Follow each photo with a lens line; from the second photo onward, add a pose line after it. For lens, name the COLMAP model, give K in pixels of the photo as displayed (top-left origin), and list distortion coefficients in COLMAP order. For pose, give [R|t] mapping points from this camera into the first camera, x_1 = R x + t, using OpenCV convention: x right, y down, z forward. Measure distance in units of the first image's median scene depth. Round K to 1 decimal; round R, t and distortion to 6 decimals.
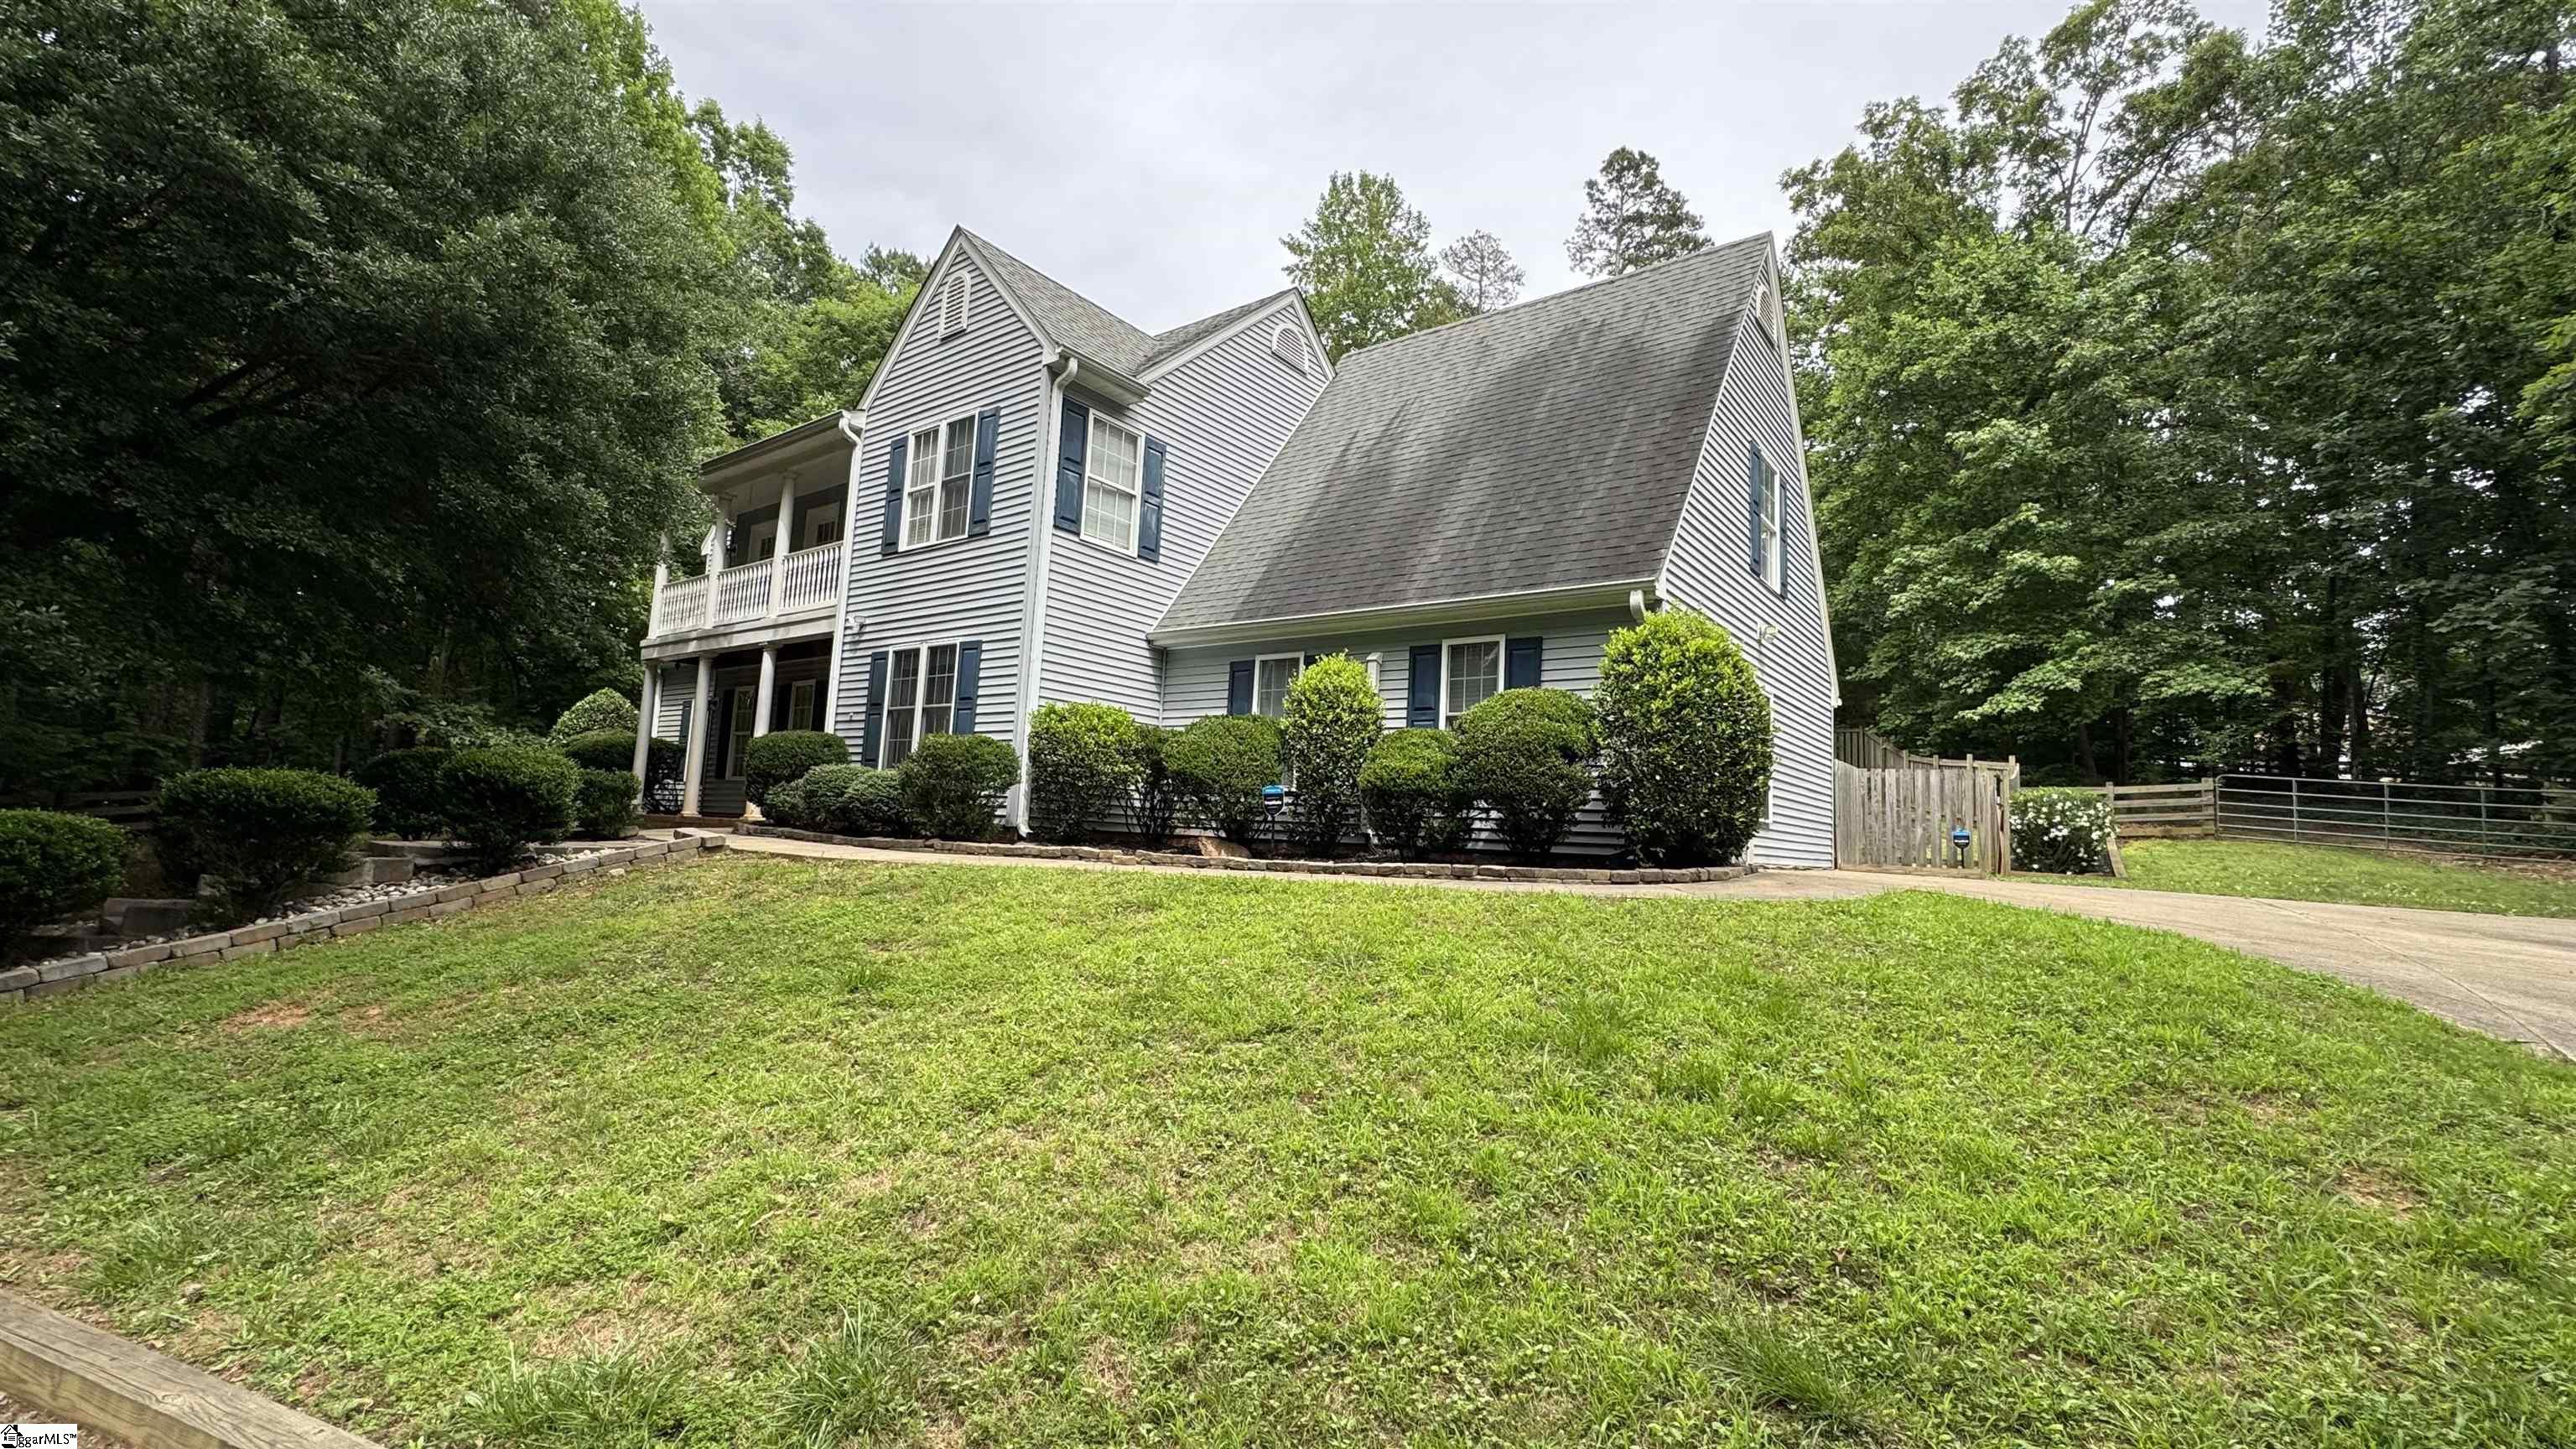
lens RADIAL K [[1024.3, 0, 1288.0], [0, 1024.3, 724.5], [0, 0, 1]] dist [-0.002410, 0.000104]
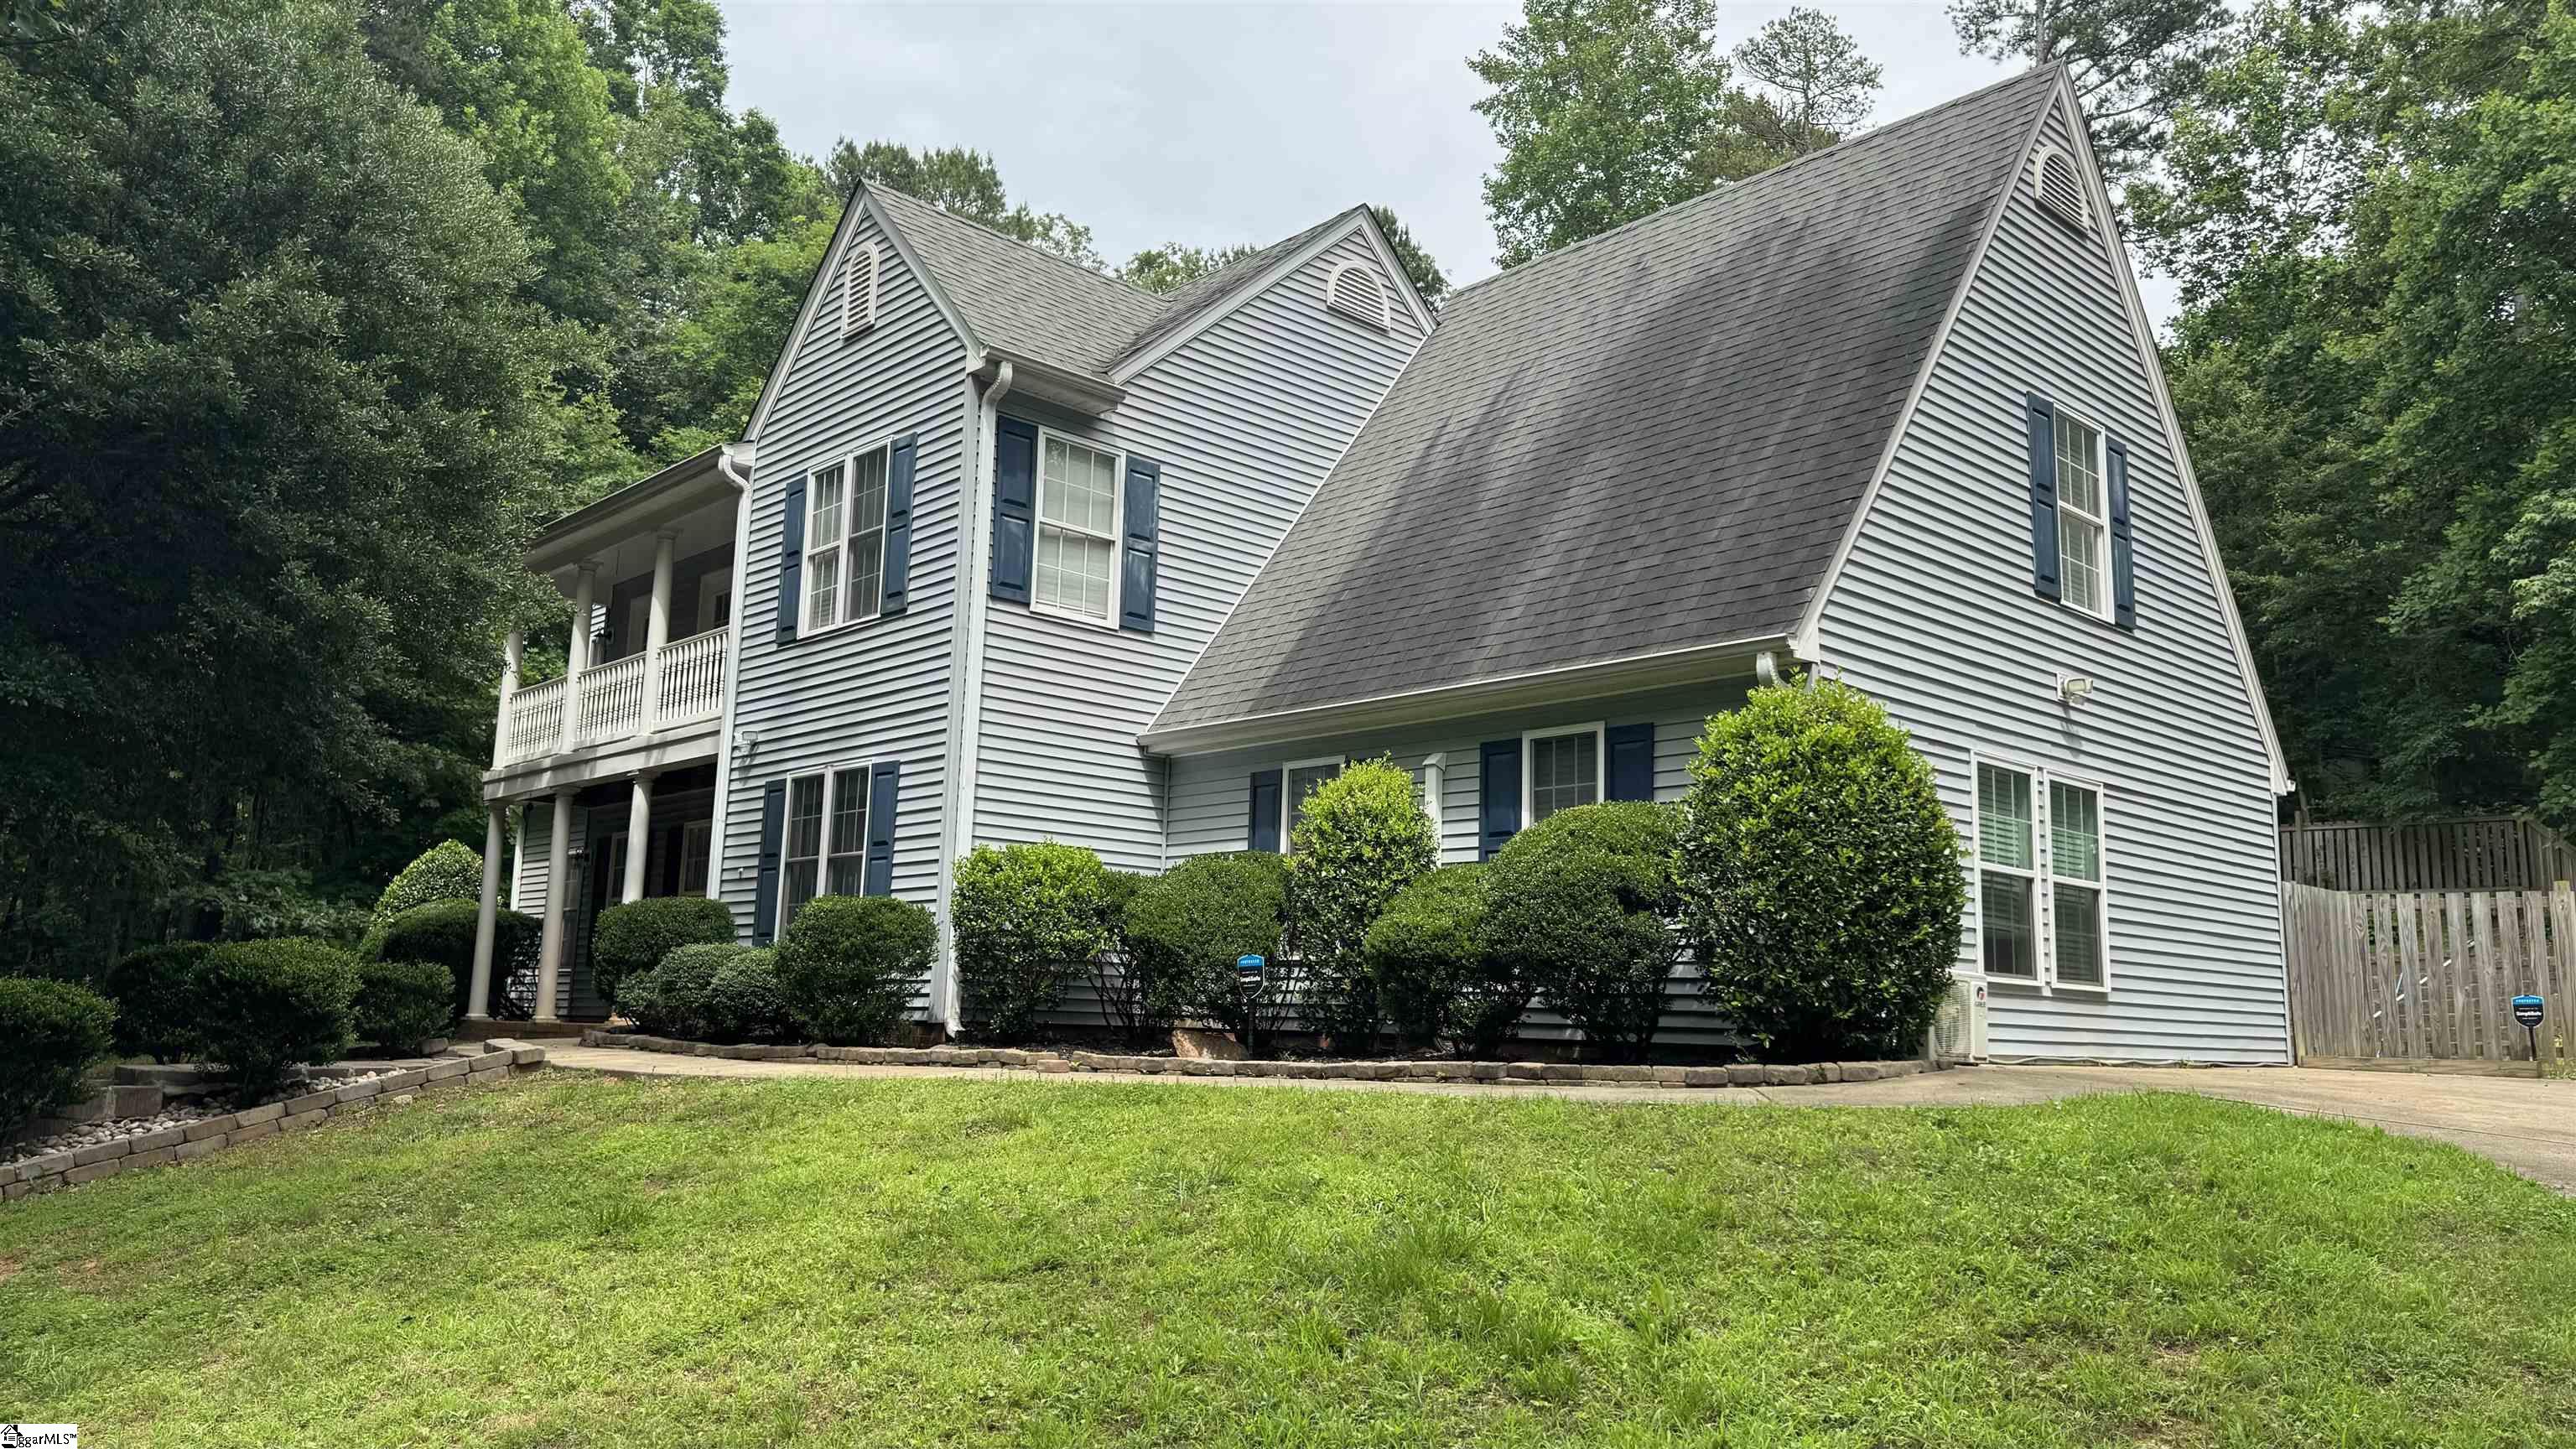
lens RADIAL K [[1757.5, 0, 1327.4], [0, 1757.5, 737.2], [0, 0, 1]] dist [0.075974, -0.079506]
pose [[0.985574, -0.049654, -0.161796, 0.208333], [0.040433, 0.997391, -0.059798, -0.014020], [0.164343, 0.052393, 0.985011, -0.173617]]
